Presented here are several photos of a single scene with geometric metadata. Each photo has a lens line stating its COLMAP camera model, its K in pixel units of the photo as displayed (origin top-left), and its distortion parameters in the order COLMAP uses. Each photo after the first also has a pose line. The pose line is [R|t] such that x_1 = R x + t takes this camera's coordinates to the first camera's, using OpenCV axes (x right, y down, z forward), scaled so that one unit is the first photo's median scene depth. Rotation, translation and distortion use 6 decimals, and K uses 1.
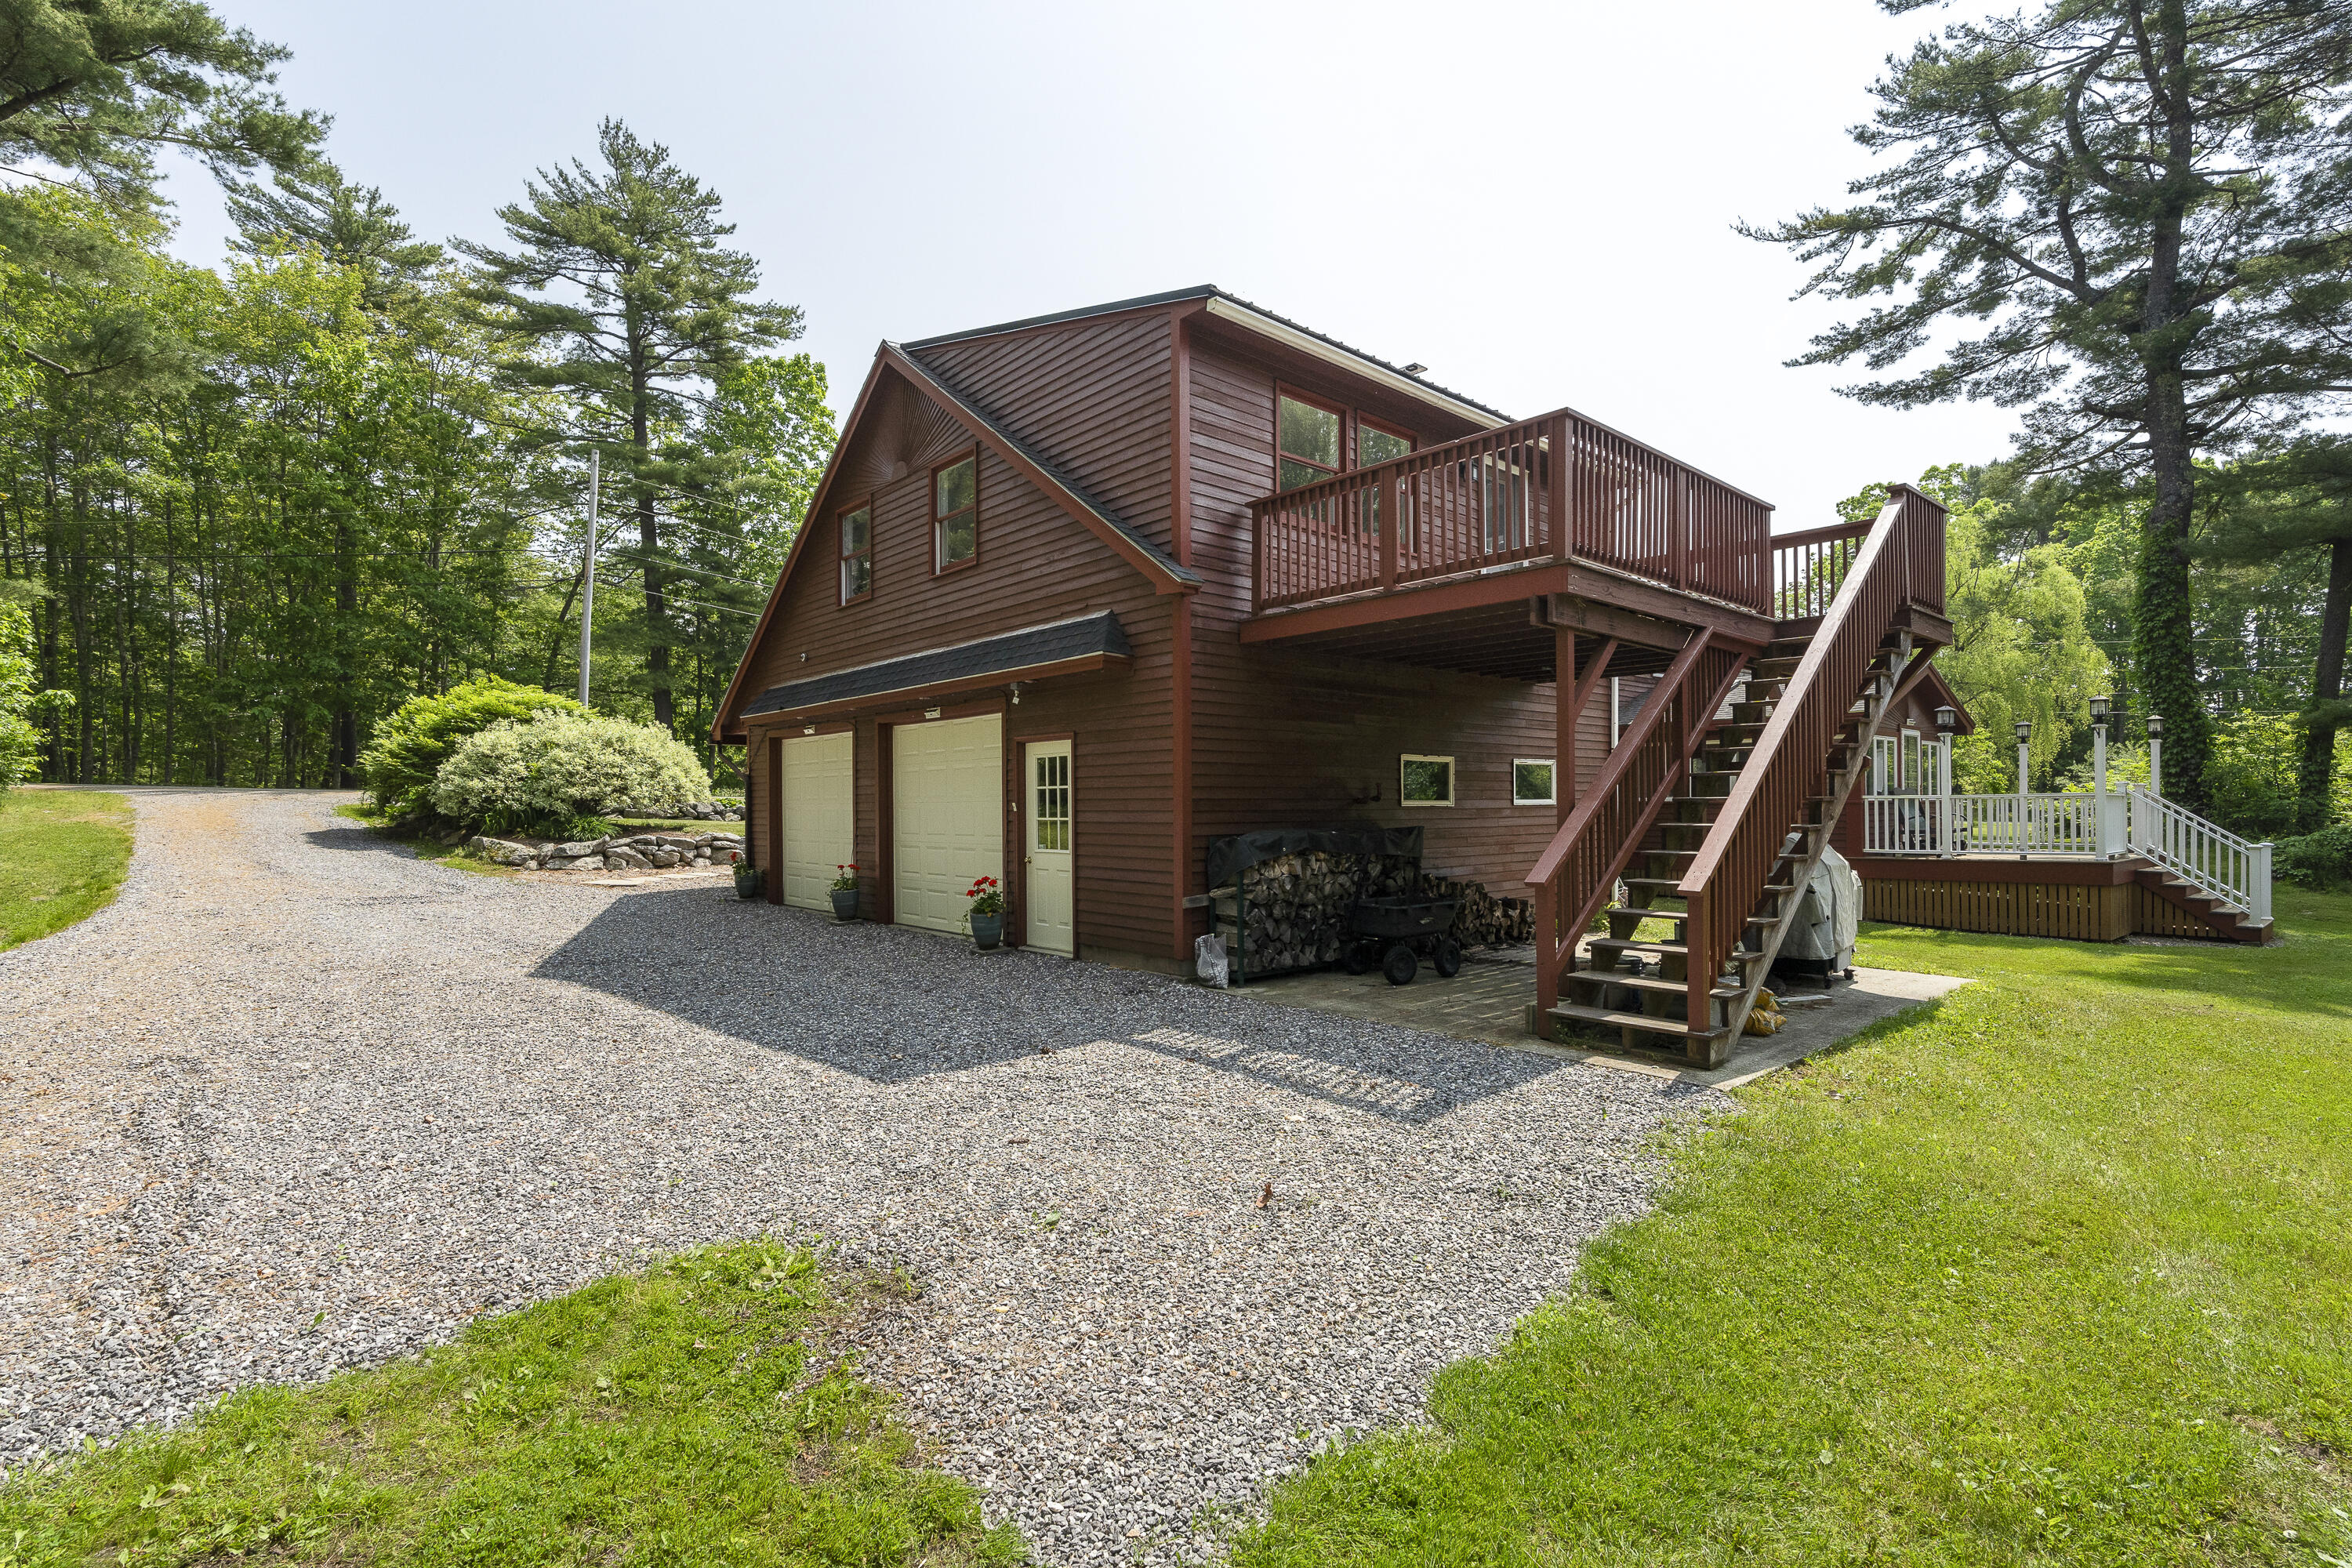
lens RADIAL K [[1075.5, 0, 1175.7], [0, 1075.5, 791.0], [0, 0, 1]] dist [-0.002657, -0.000156]
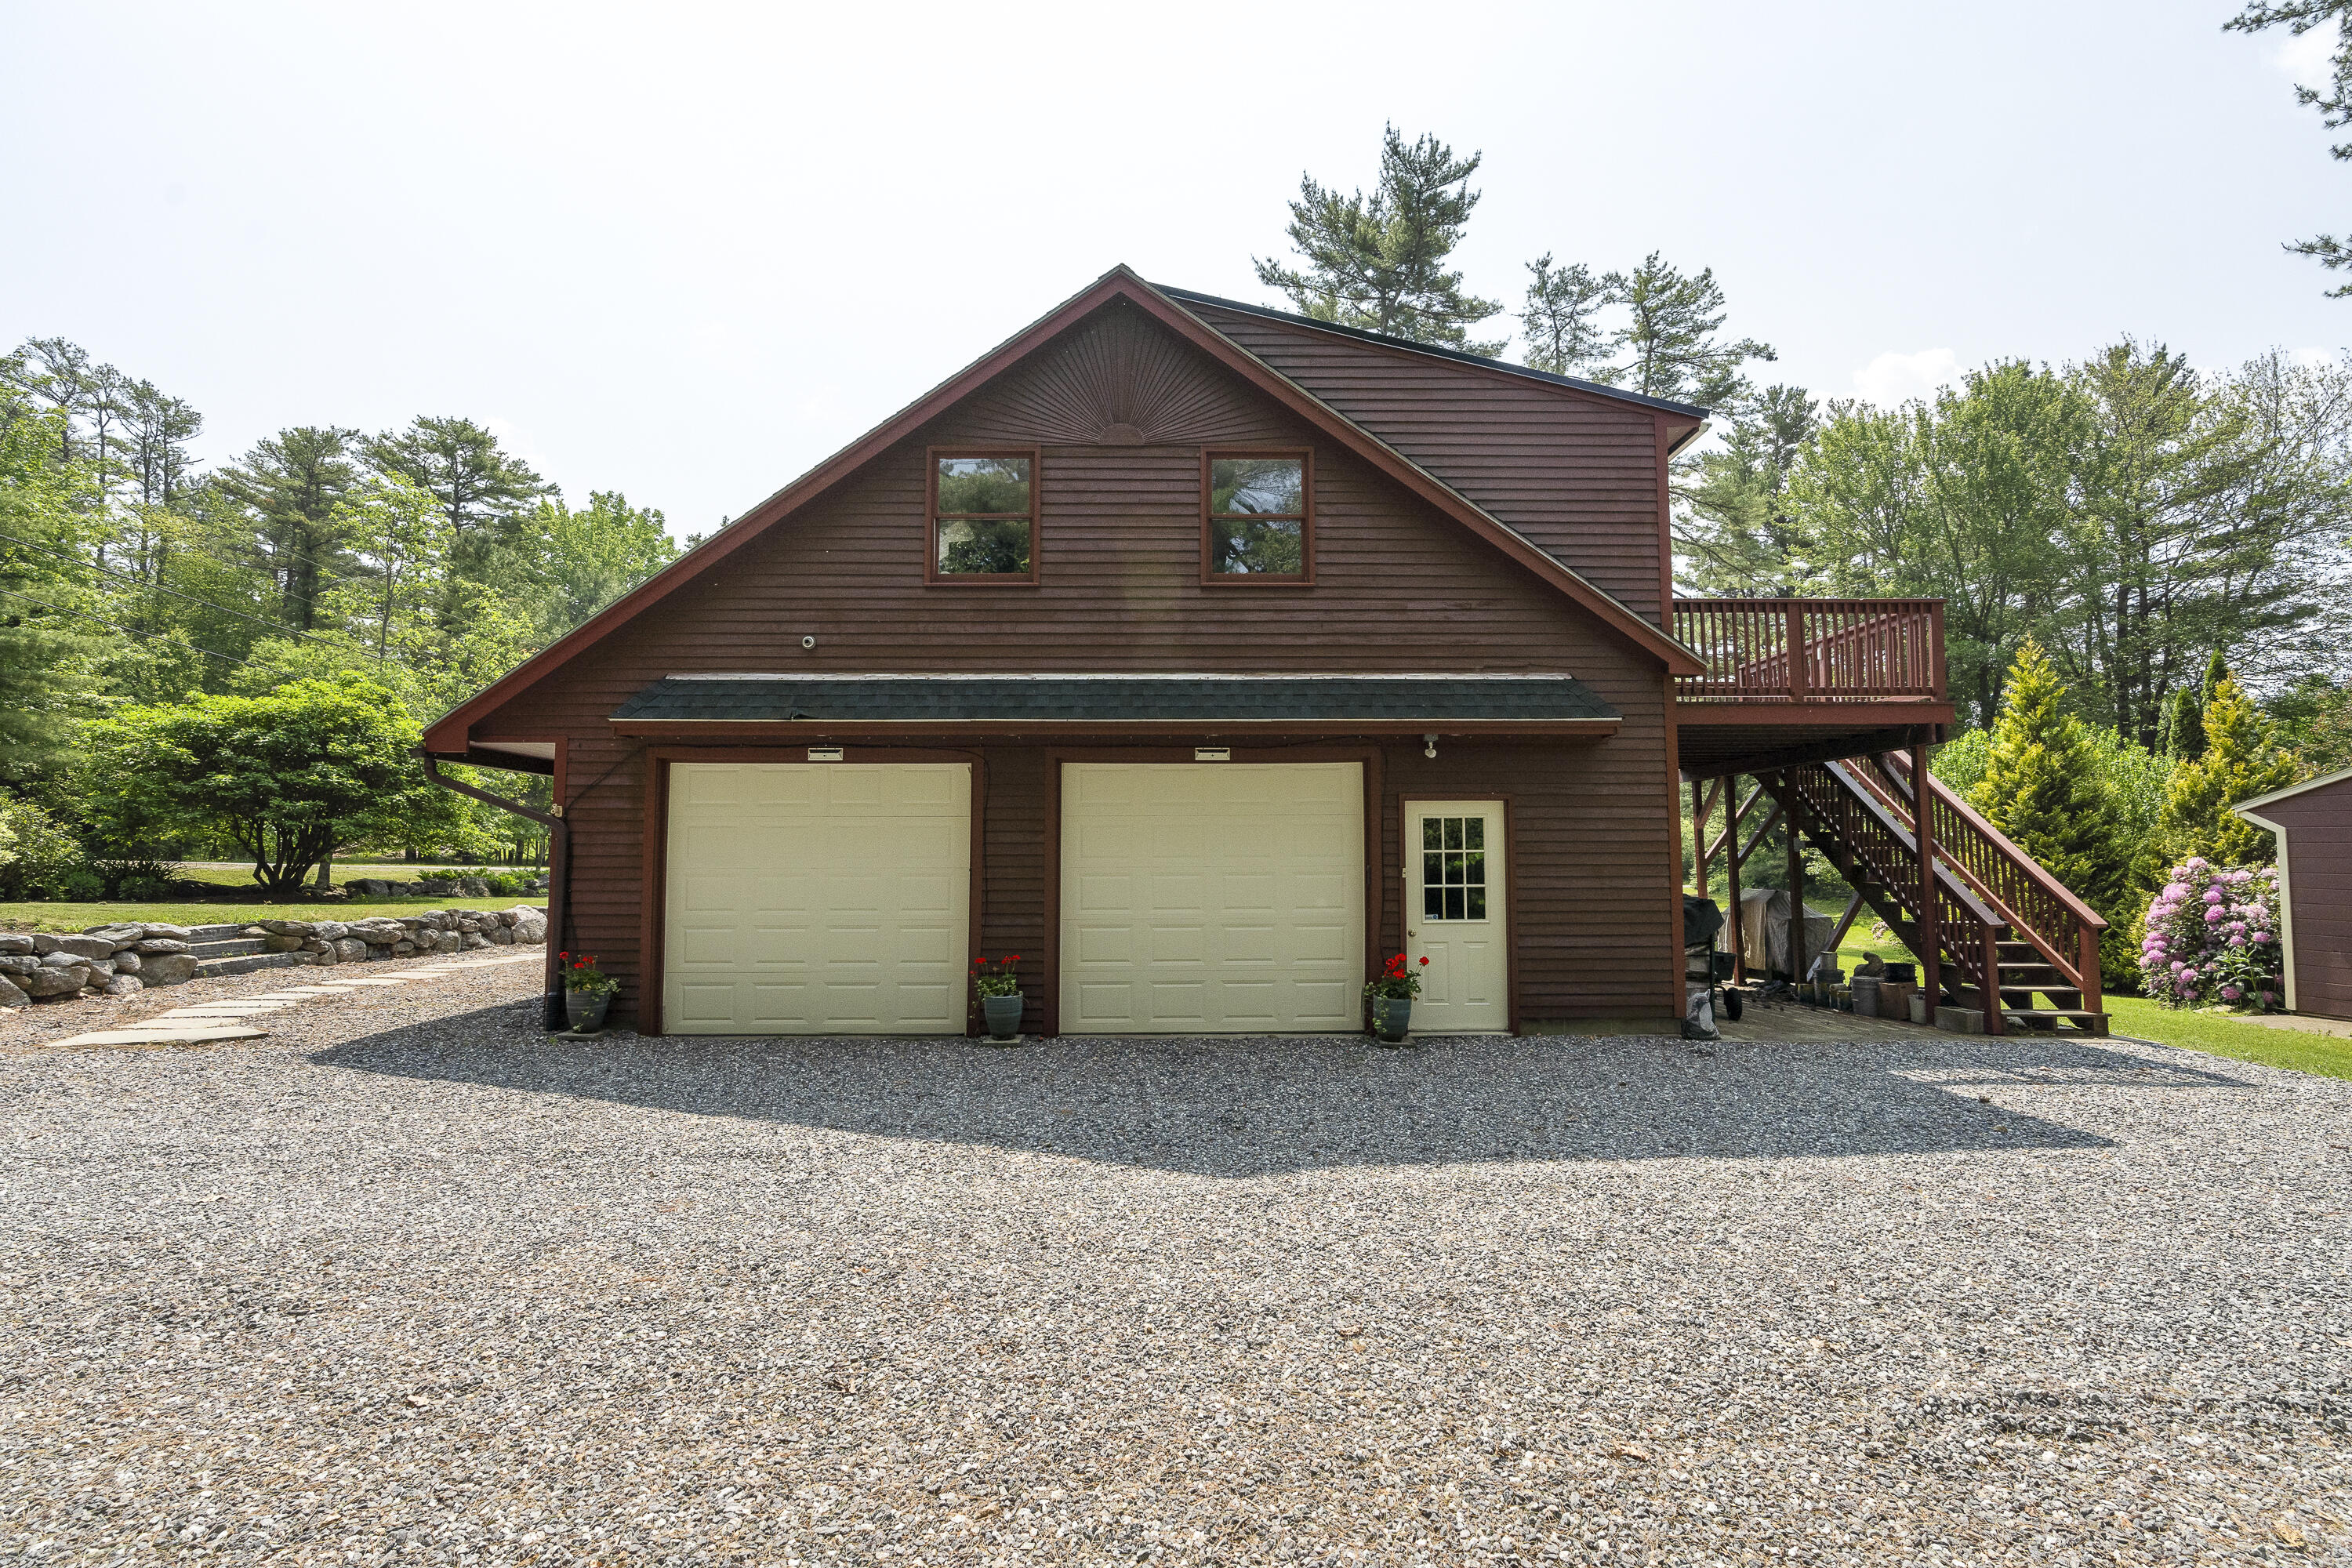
lens RADIAL K [[1075.5, 0, 1174.6], [0, 1075.5, 787.8], [0, 0, 1]] dist [-0.002657, -0.000156]
pose [[0.656007, 0.059761, 0.752385, -0.860651], [-0.011086, 0.997516, -0.069566, 0.008006], [-0.754673, 0.037295, 0.655040, 0.516133]]
